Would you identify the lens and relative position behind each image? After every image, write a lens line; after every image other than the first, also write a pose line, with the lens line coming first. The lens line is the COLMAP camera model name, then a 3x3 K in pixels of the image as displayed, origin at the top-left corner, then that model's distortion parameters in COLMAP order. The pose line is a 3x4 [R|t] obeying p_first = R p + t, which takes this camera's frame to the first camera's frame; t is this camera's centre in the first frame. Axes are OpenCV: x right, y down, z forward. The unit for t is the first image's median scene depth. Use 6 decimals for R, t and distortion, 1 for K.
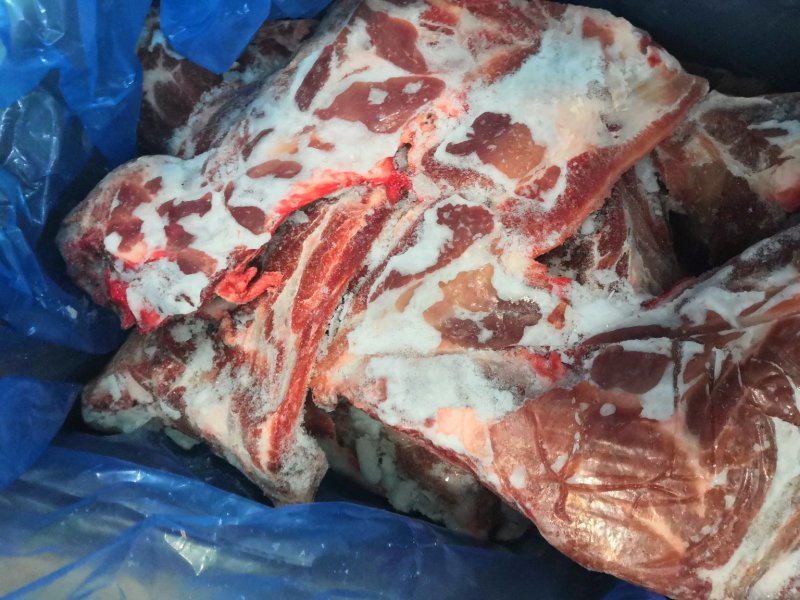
lens RADIAL K [[597.3, 0, 400.0], [0, 597.3, 300.0], [0, 0, 1]] dist [0.036875, -0.081476]
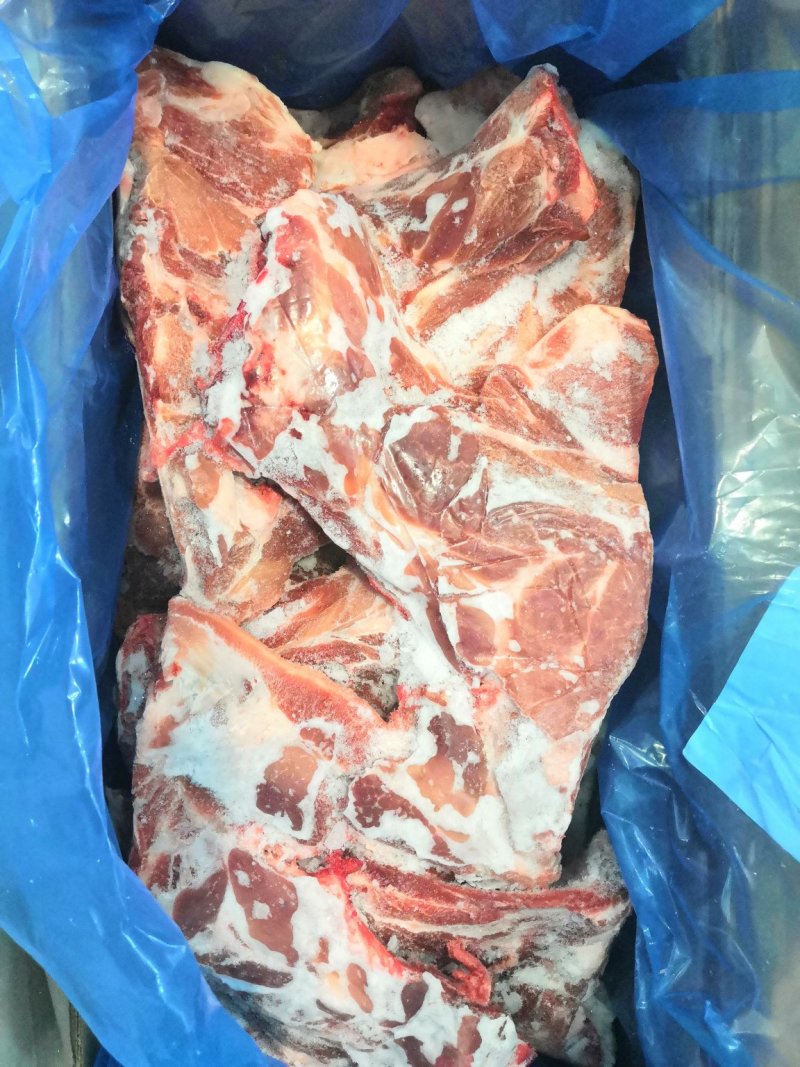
lens RADIAL K [[796.6, 0, 400.0], [0, 796.6, 533.5], [0, 0, 1]] dist [0.036875, -0.081476]
pose [[-0.249700, -0.967963, 0.026407, 0.490345], [0.954222, -0.241335, 0.176685, -0.207798], [-0.164651, 0.069317, 0.983913, -0.403394]]
